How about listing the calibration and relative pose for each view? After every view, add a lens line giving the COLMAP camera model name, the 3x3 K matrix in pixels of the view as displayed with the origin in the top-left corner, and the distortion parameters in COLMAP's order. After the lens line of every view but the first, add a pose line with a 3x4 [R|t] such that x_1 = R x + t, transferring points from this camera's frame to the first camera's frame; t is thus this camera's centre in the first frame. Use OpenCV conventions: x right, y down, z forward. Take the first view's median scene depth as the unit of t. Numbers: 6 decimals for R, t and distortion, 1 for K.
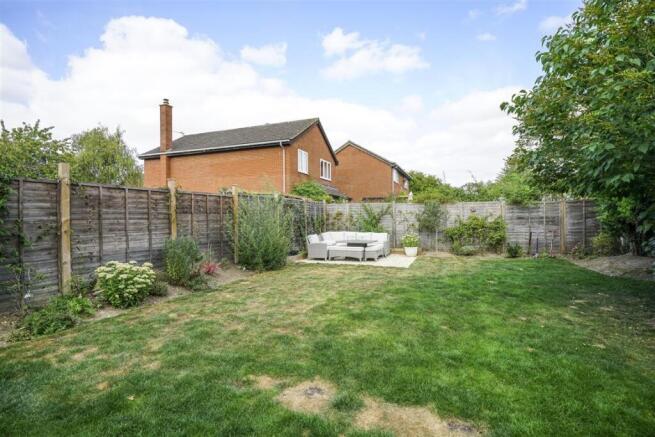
lens RADIAL K [[322.1, 0, 327.5], [0, 322.1, 218.5], [0, 0, 1]] dist [-0.001761, -0.000171]
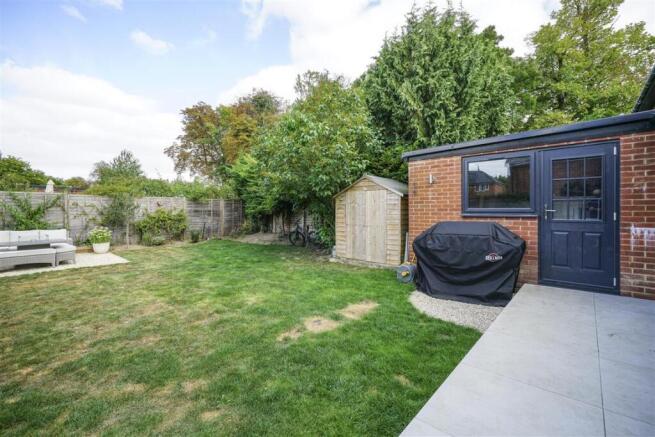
lens RADIAL K [[293.0, 0, 327.5], [0, 293.0, 218.5], [0, 0, 1]] dist [0.000050, -0.000012]
pose [[0.323953, -0.023205, 0.945789, -0.435070], [0.003038, 0.999720, 0.023487, 0.001135], [-0.946068, -0.004735, 0.323933, 0.159970]]
